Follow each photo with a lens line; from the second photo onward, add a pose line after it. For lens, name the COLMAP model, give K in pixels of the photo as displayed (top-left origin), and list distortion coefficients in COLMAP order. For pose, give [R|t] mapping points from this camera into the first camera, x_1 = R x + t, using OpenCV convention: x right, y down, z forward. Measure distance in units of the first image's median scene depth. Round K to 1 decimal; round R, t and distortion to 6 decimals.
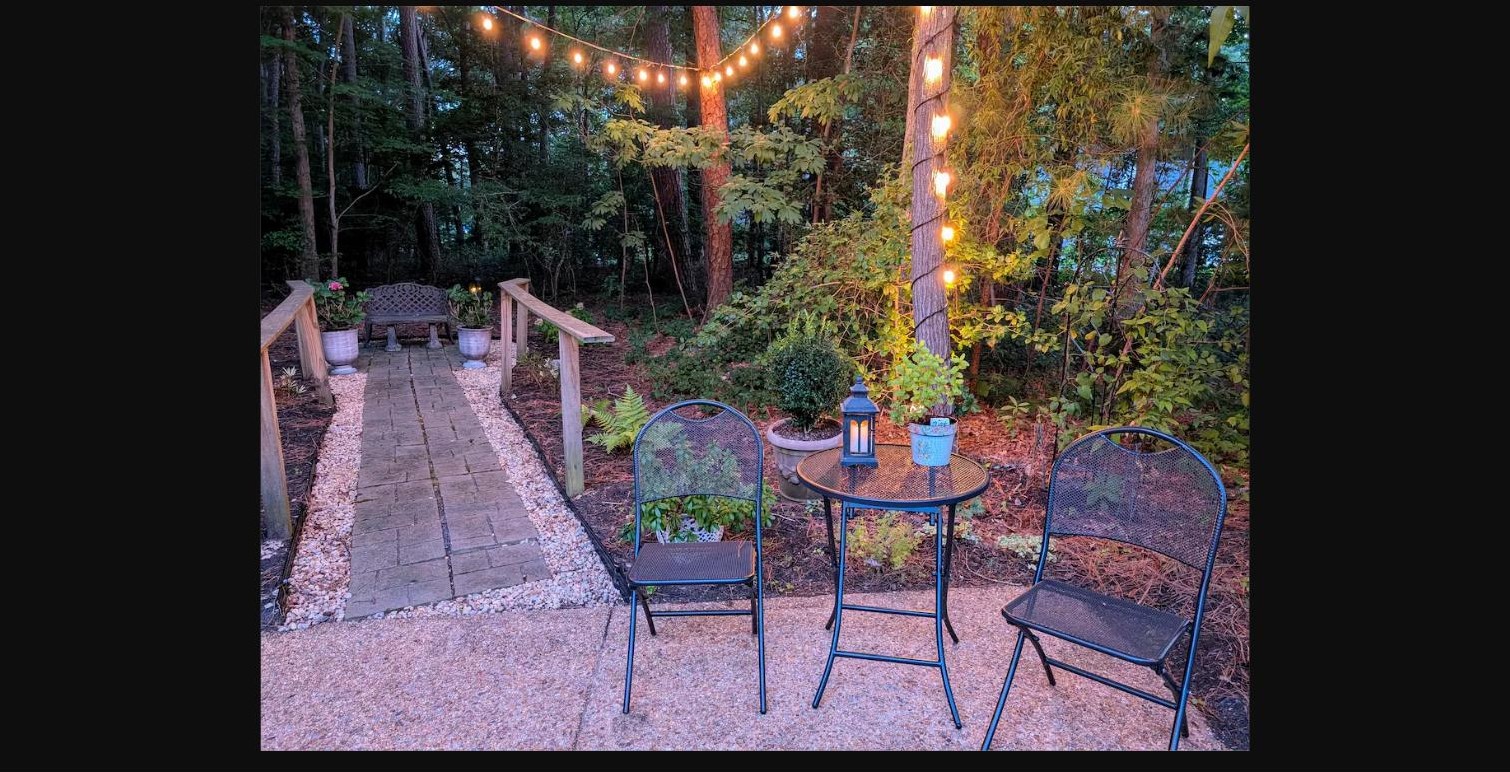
lens RADIAL K [[719.2, 0, 752.0], [0, 719.2, 387.6], [0, 0, 1]] dist [0.006299, -0.002785]
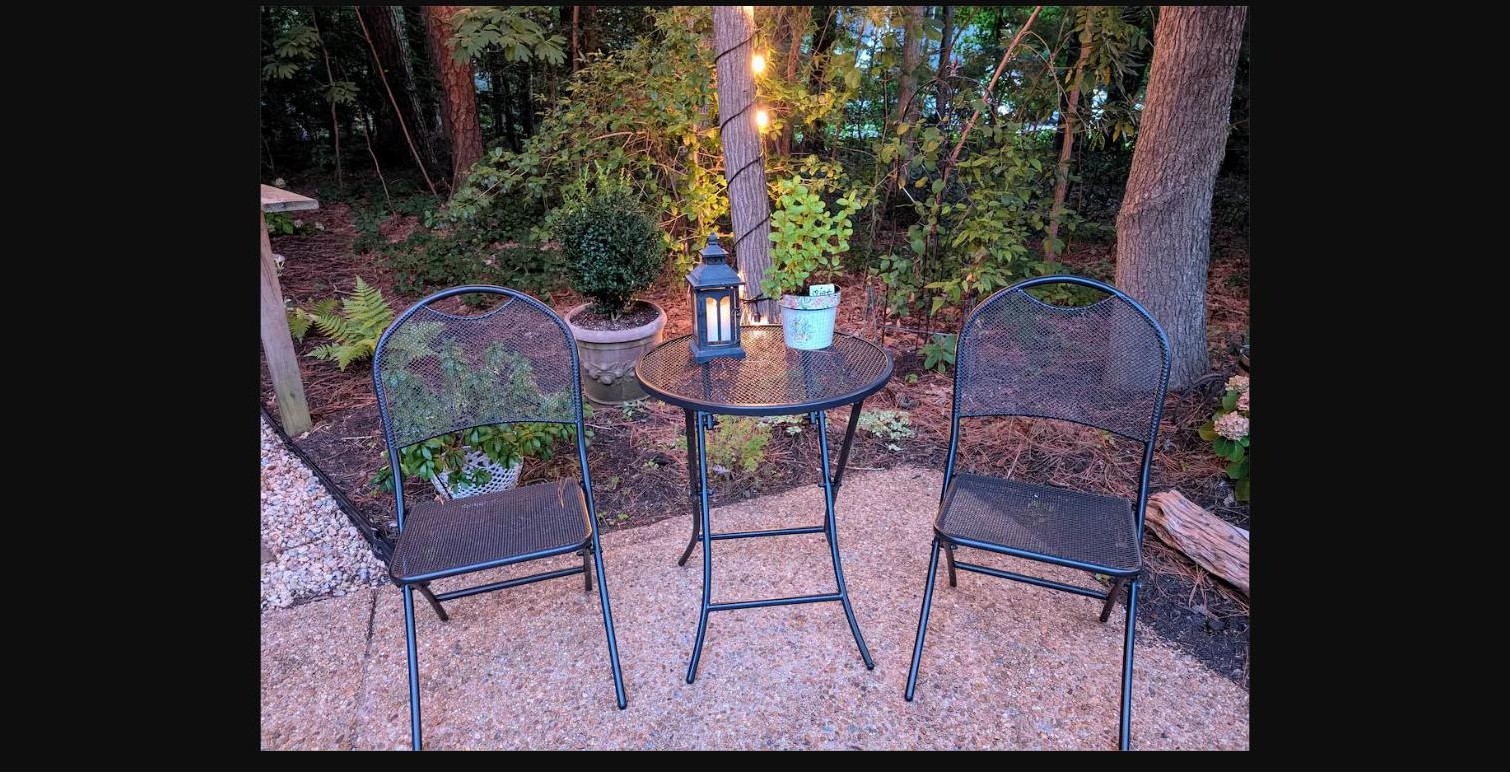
lens RADIAL K [[719.2, 0, 758.3], [0, 719.2, 377.0], [0, 0, 1]] dist [0.006299, -0.002785]
pose [[0.945930, -0.114926, 0.303328, -0.024184], [0.067590, 0.984439, 0.162209, 0.007395], [-0.317250, -0.132937, 0.938978, 0.202476]]
